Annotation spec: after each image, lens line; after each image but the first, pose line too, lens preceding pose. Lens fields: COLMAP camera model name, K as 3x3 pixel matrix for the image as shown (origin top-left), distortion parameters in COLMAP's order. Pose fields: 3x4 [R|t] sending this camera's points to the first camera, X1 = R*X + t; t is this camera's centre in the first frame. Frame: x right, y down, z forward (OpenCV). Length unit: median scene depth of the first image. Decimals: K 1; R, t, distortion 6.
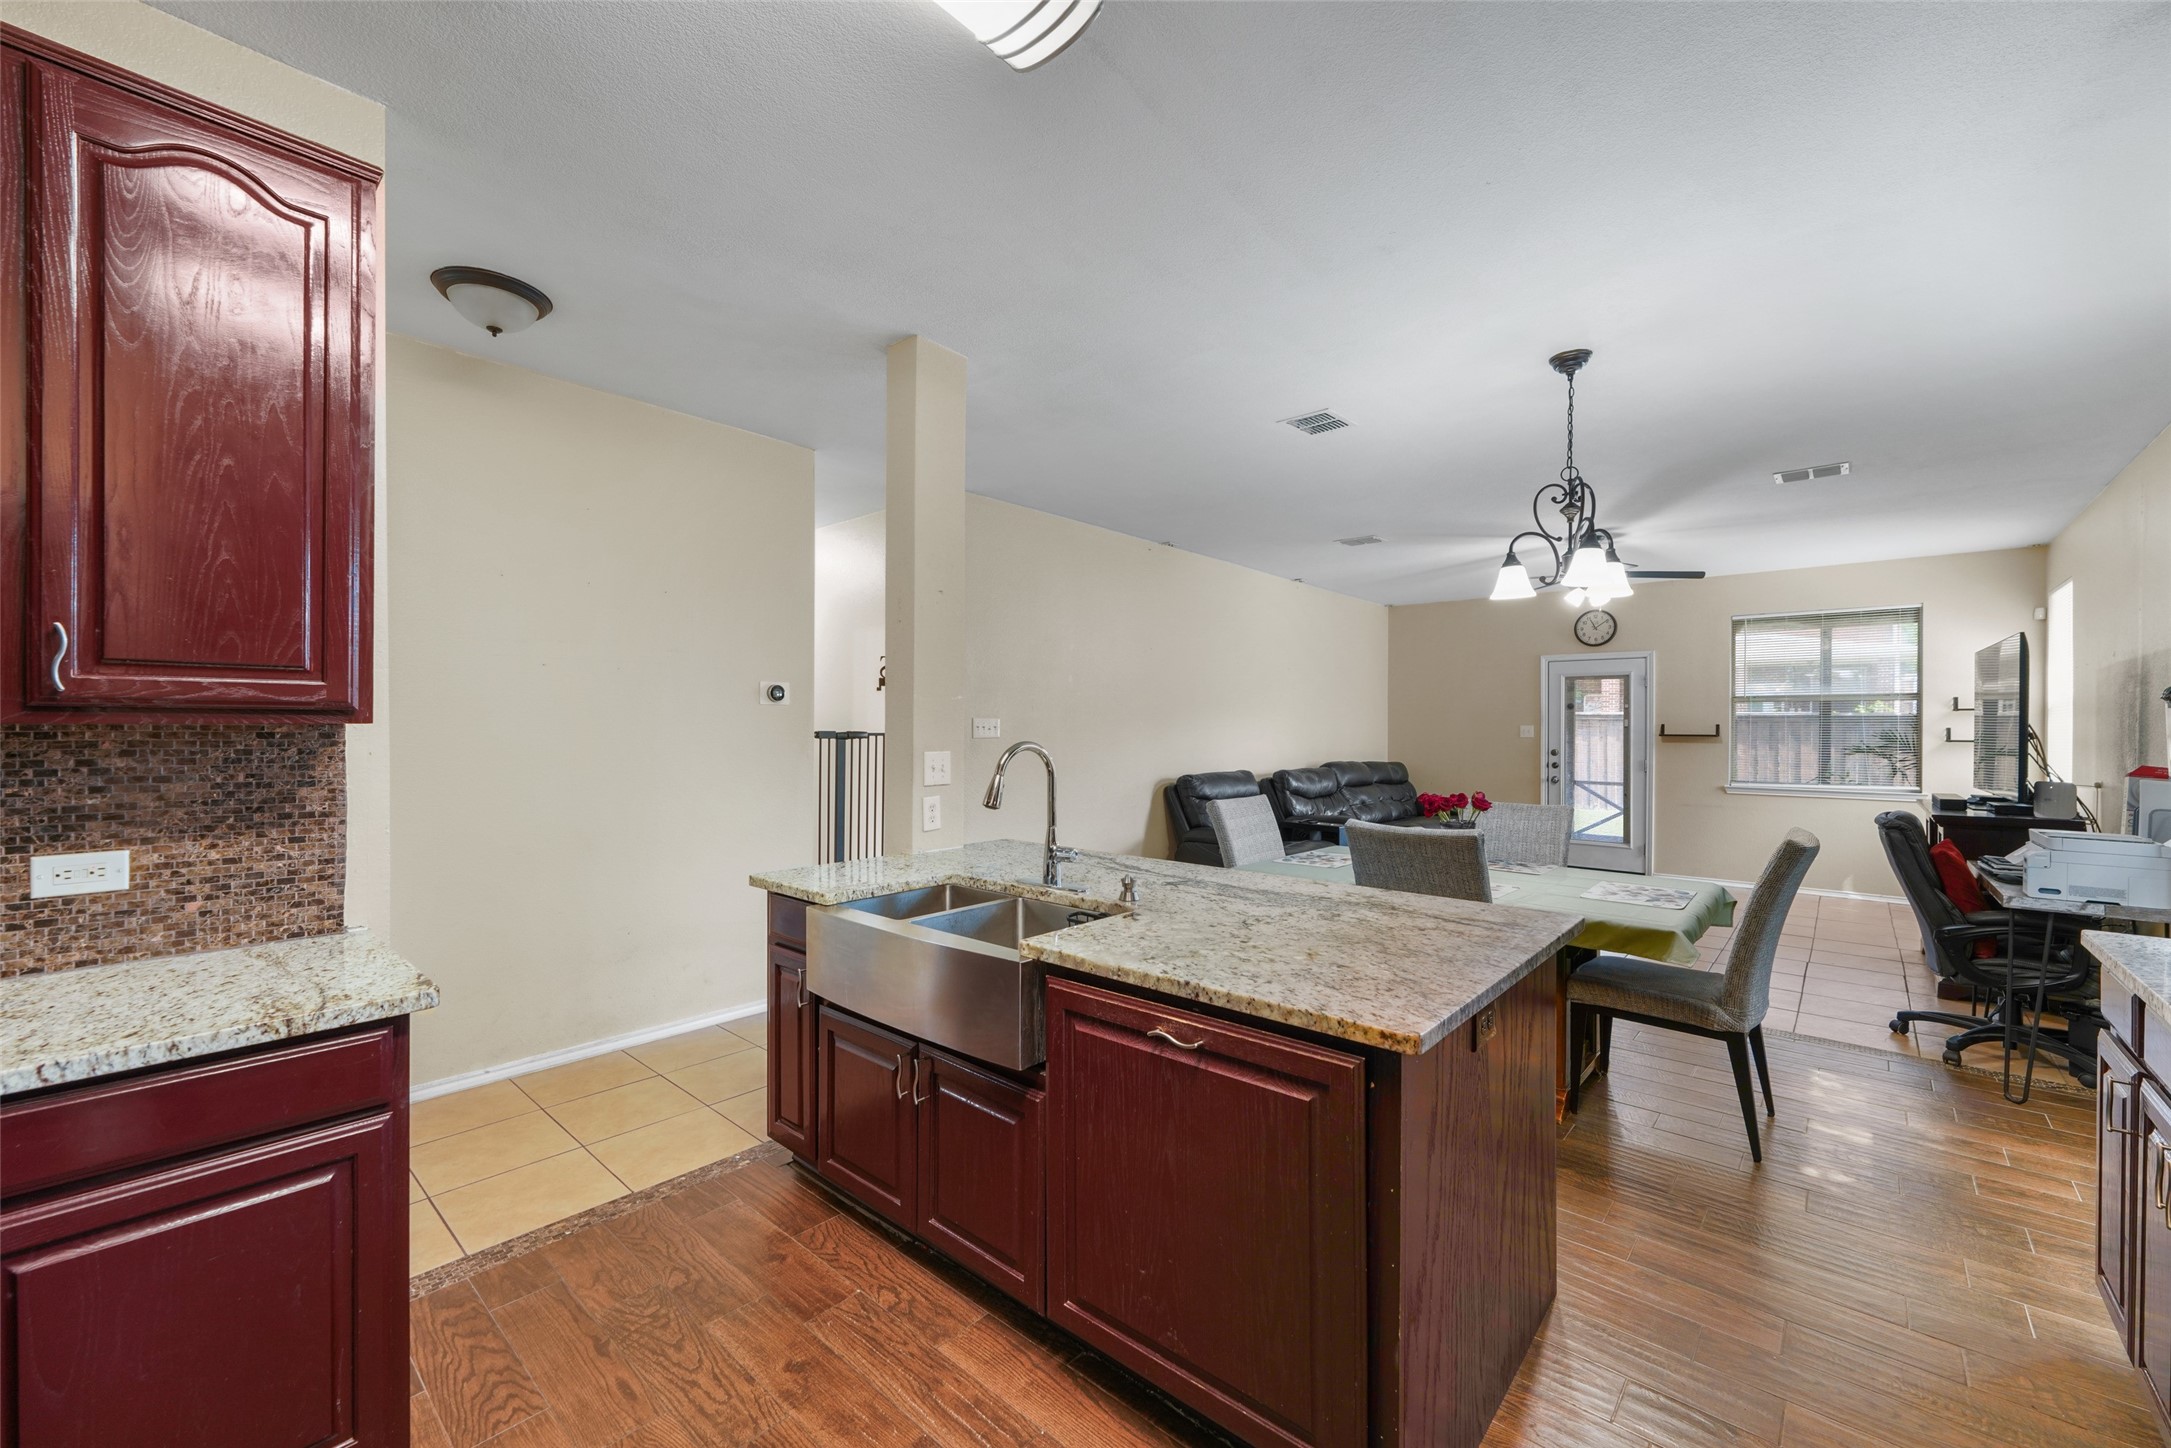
lens RADIAL K [[856.7, 0, 1067.7], [0, 856.7, 728.7], [0, 0, 1]] dist [0.005818, -0.001472]
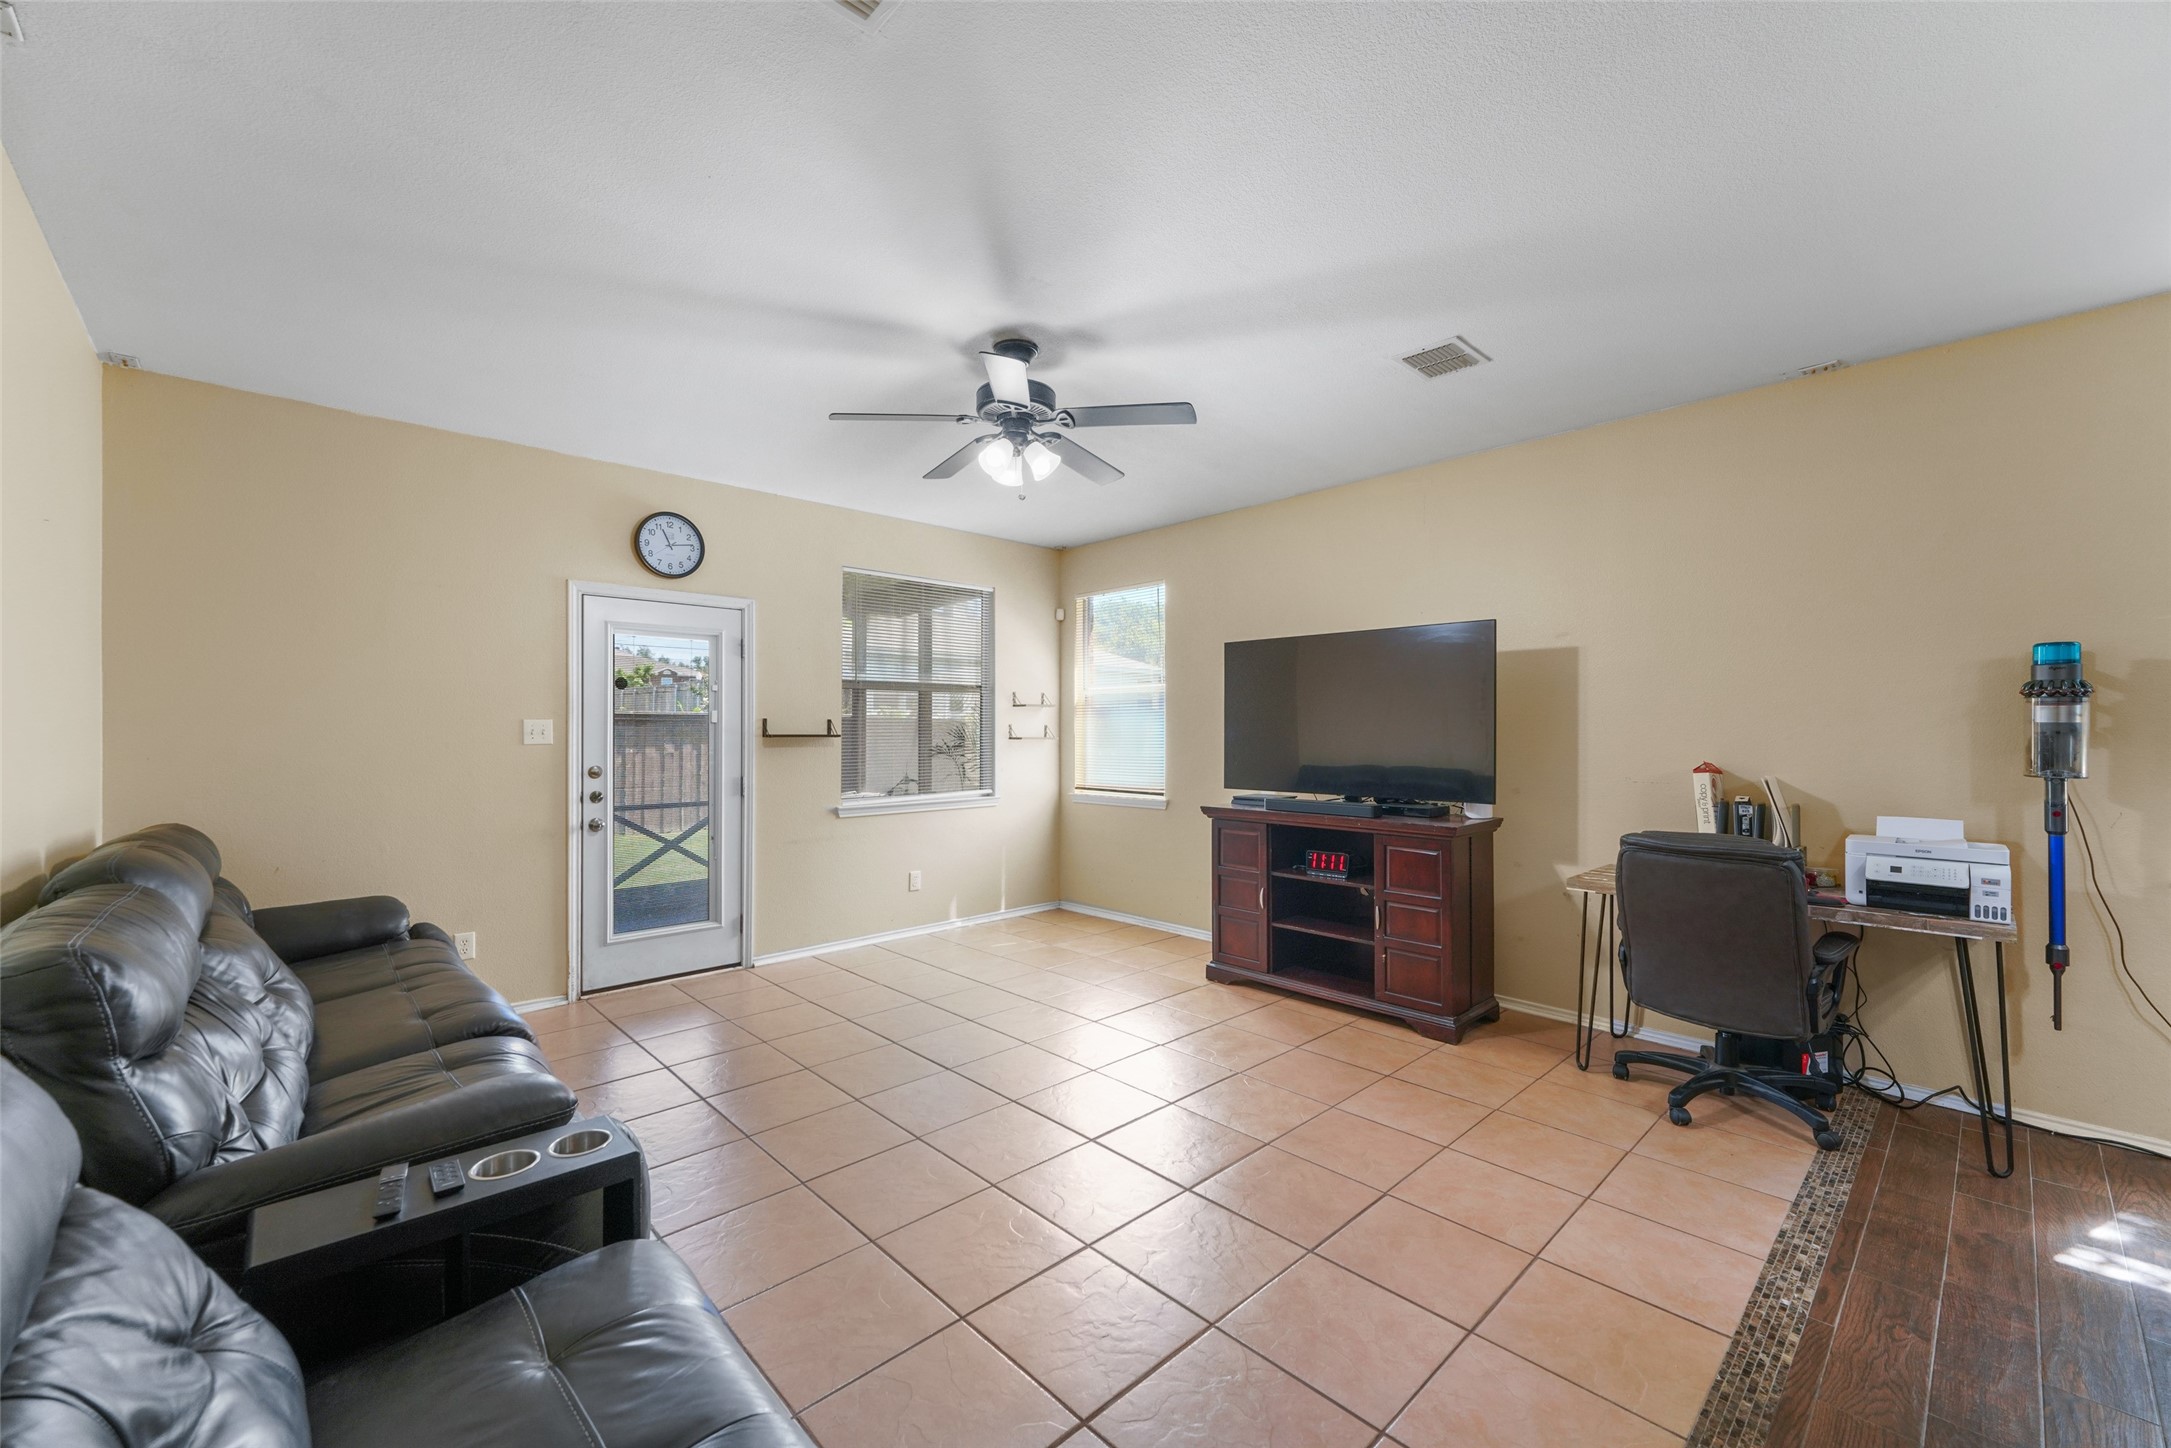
lens RADIAL K [[856.7, 0, 1067.4], [0, 856.7, 726.0], [0, 0, 1]] dist [0.005818, -0.001472]
pose [[0.083118, -0.001691, 0.996538, 0.353674], [0.001107, 0.999998, 0.001605, -0.002227], [-0.996539, 0.000969, 0.083119, 3.179010]]
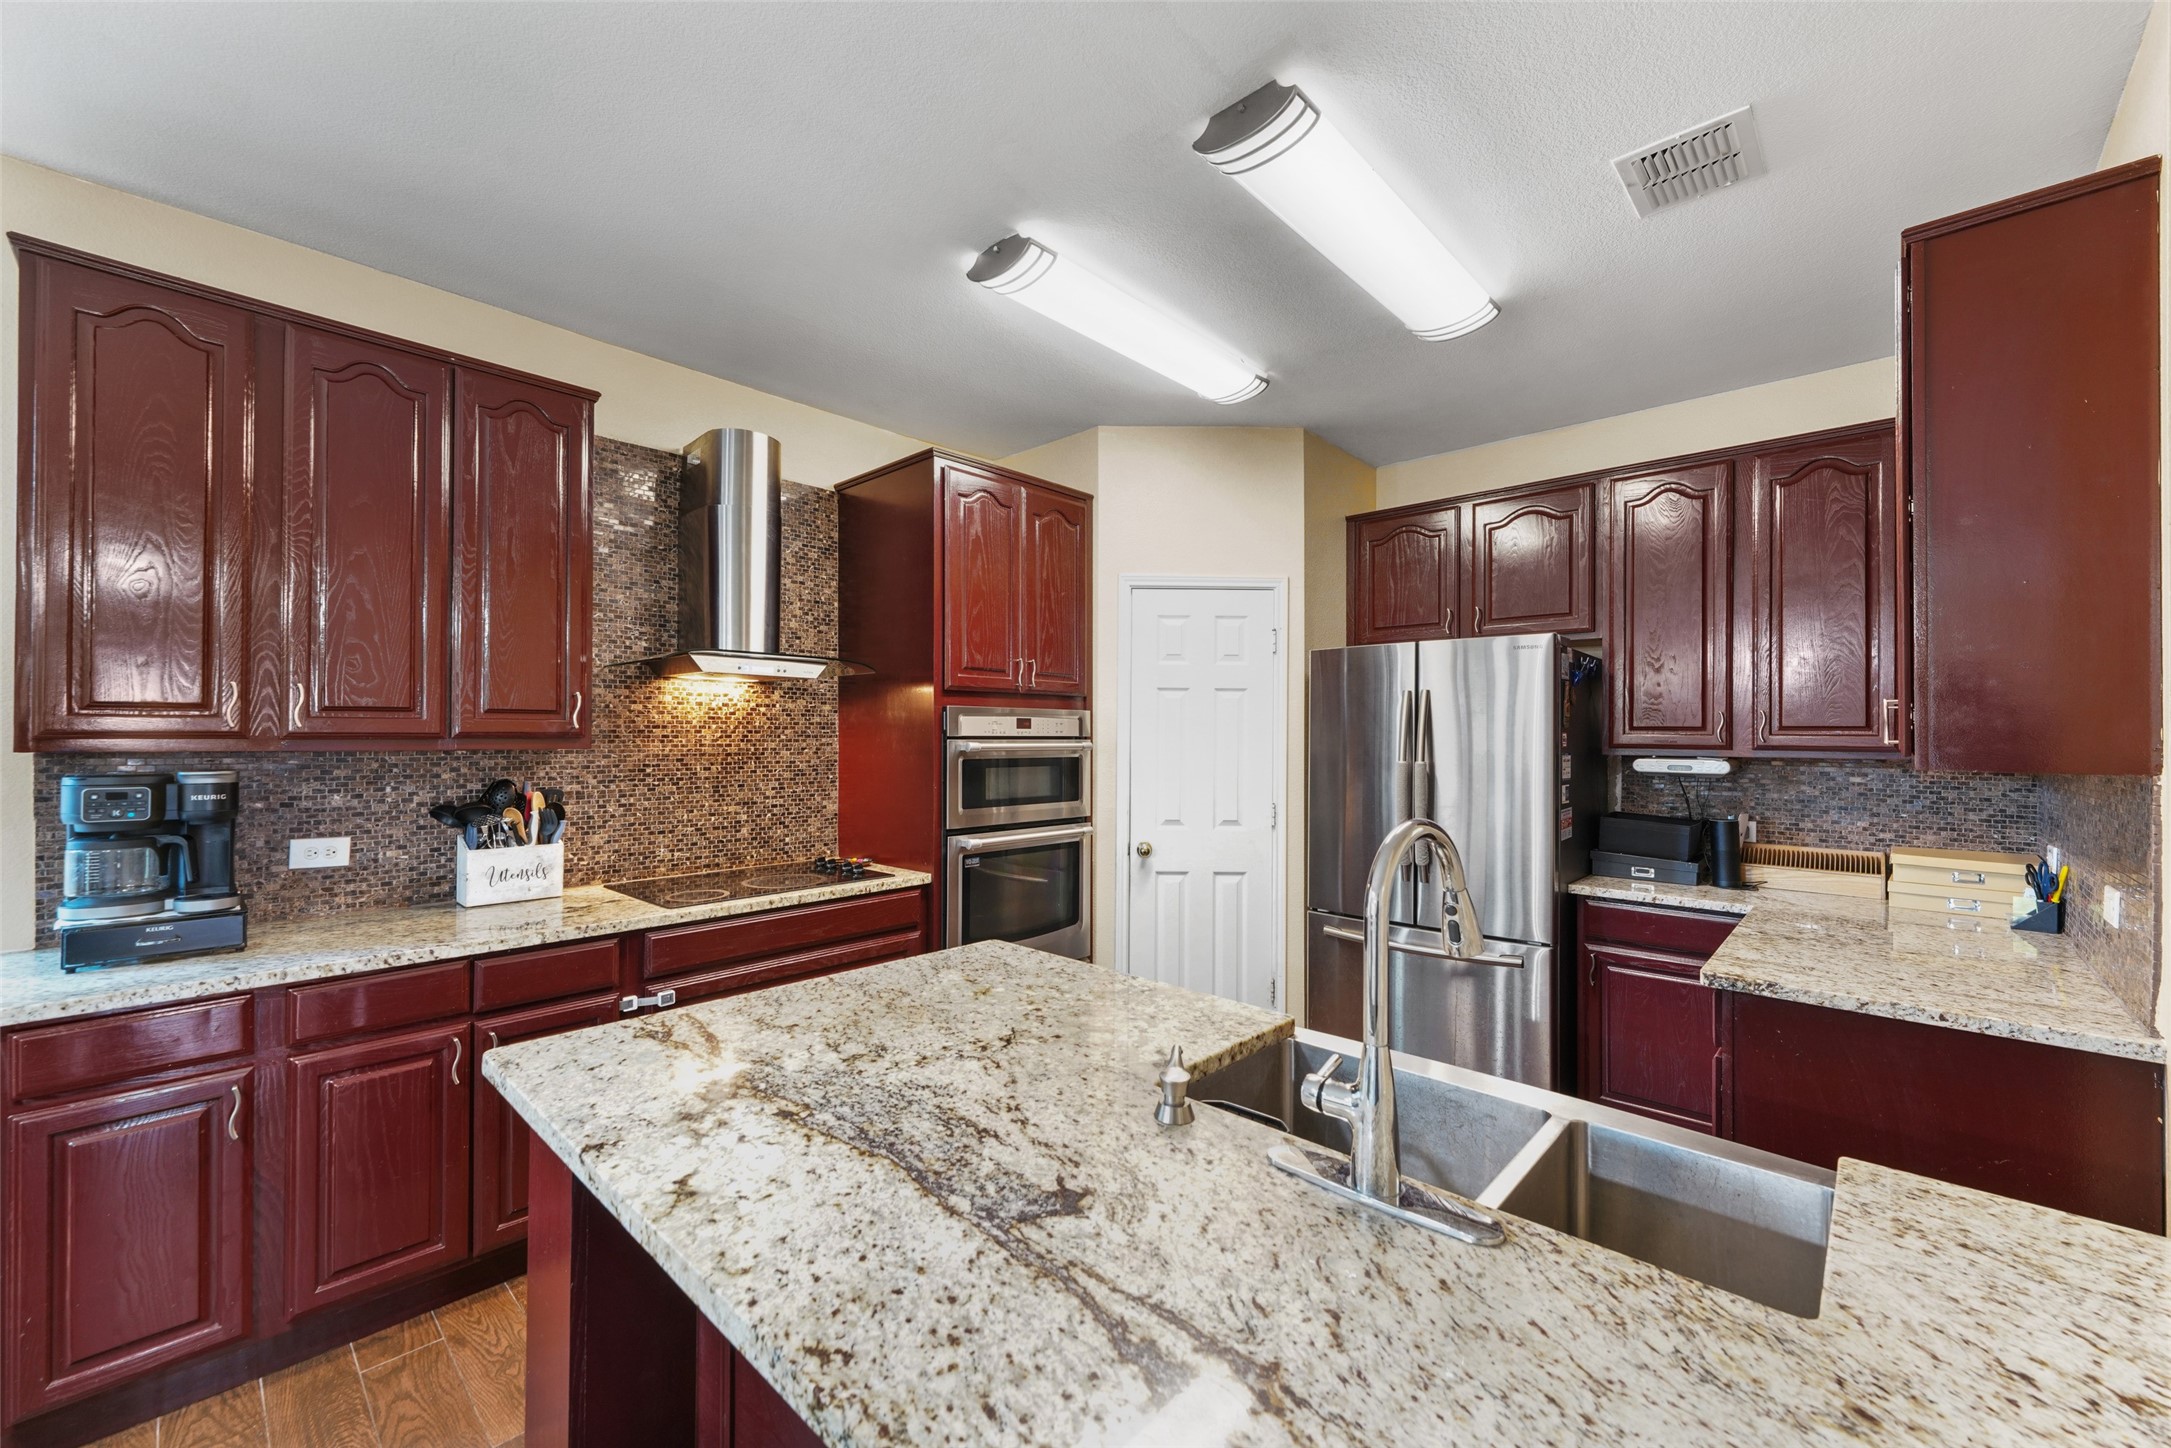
lens RADIAL K [[856.7, 0, 1075.1], [0, 856.7, 727.7], [0, 0, 1]] dist [0.005818, -0.001472]
pose [[-0.999794, -0.010483, 0.017374, 0.156591], [-0.010536, 0.999940, -0.002951, -0.041259], [-0.017342, -0.003134, -0.999845, 1.911792]]
